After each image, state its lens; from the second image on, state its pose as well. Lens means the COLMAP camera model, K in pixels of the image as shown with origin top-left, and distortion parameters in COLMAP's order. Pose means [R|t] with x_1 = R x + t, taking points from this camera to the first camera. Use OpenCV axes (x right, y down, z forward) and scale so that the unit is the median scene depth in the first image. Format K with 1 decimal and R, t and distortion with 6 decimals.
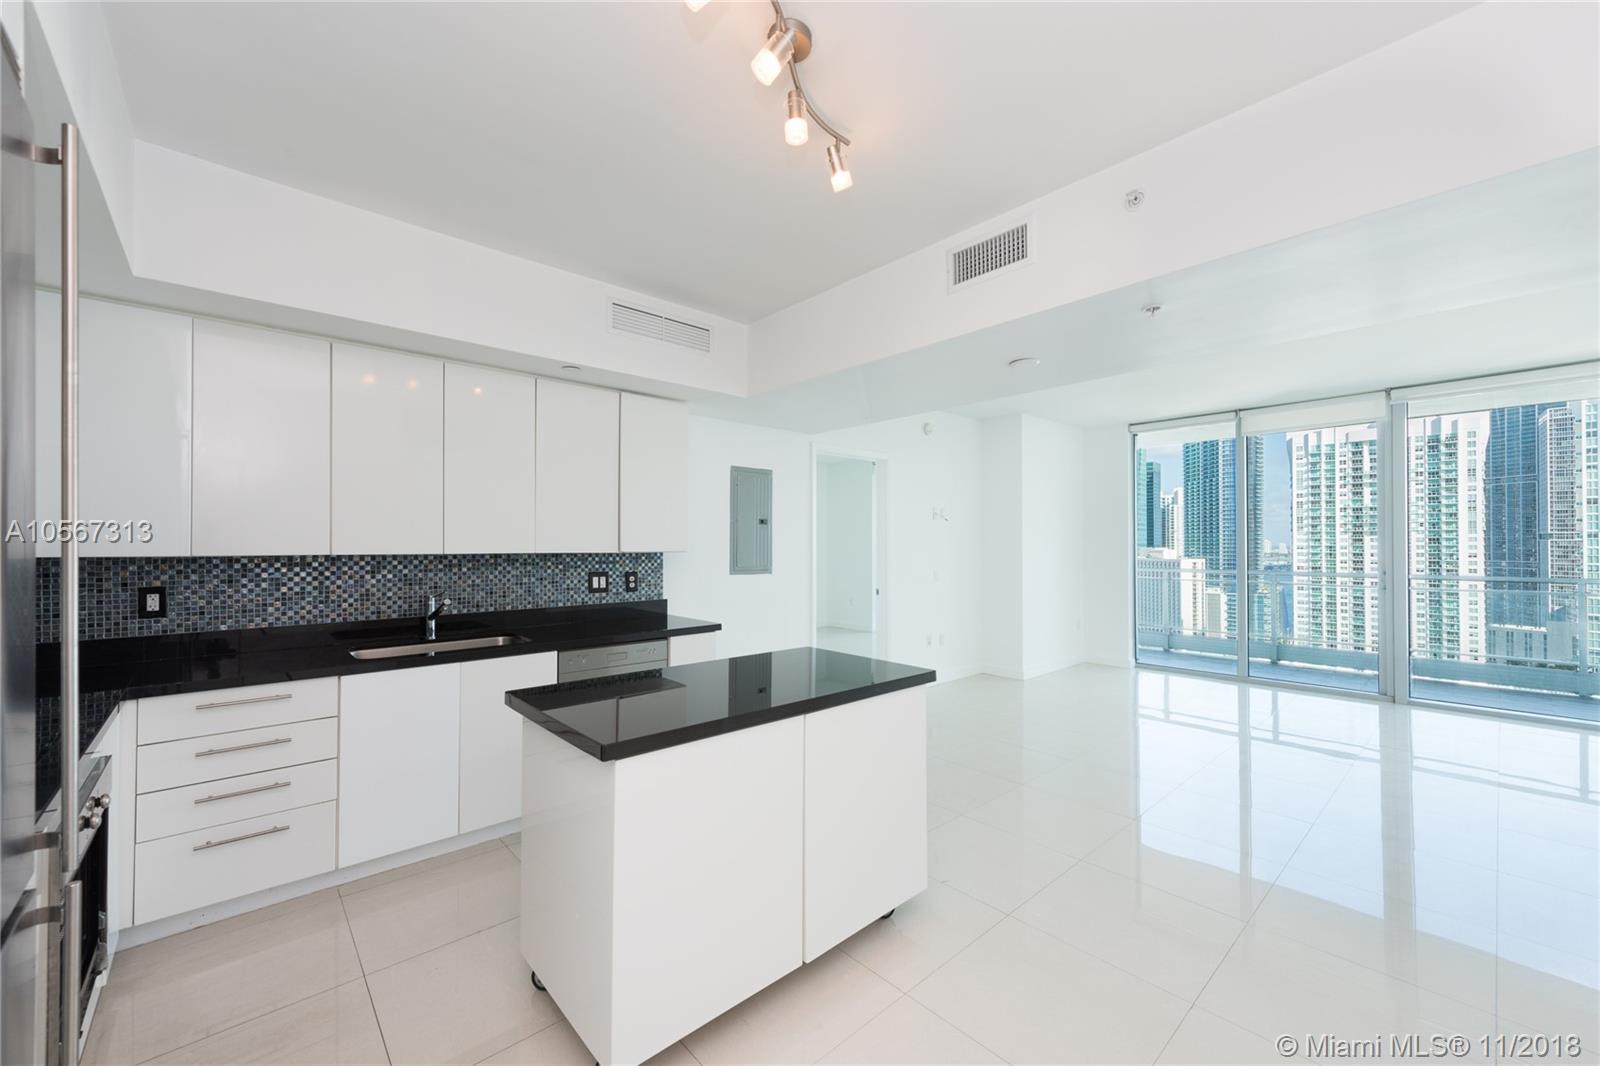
lens RADIAL K [[625.2, 0, 799.8], [0, 625.2, 543.6], [0, 0, 1]] dist [0.000380, 0.000165]
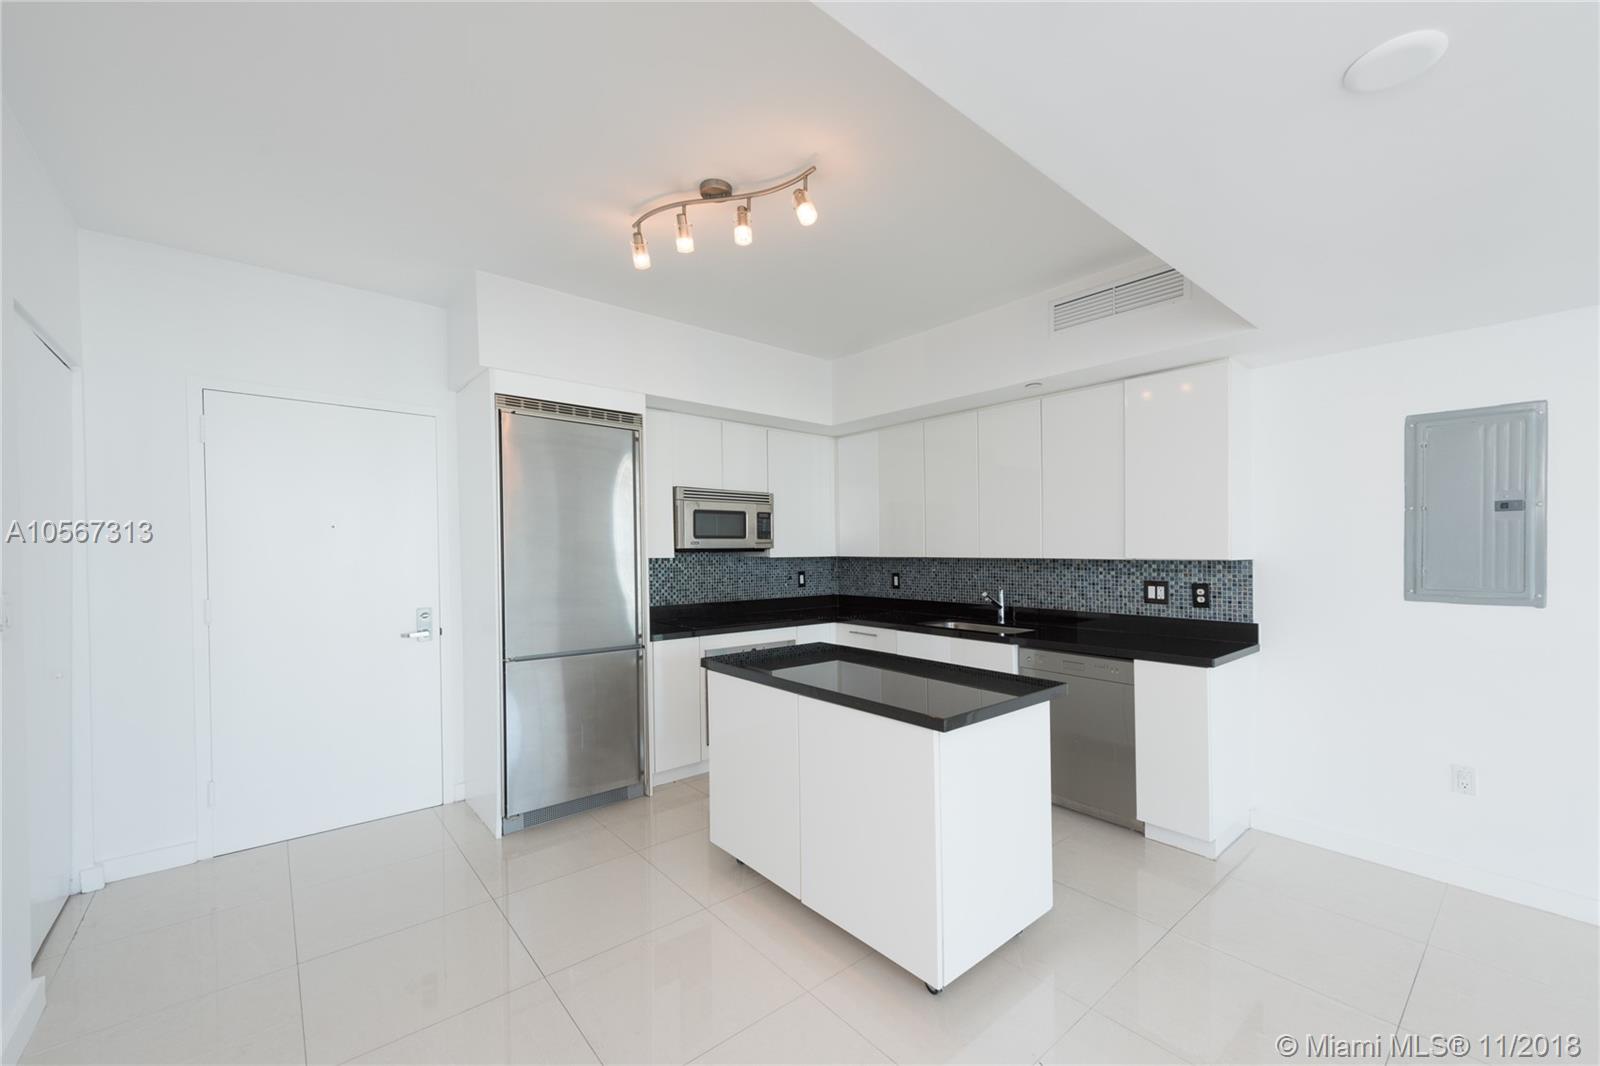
lens RADIAL K [[614.7, 0, 805.2], [0, 614.7, 550.0], [0, 0, 1]] dist [0.000169, -0.000016]
pose [[-0.050178, -0.003445, -0.998734, 0.596003], [0.002197, 0.999991, -0.003560, 0.003075], [0.998738, -0.002373, -0.050170, 0.549881]]
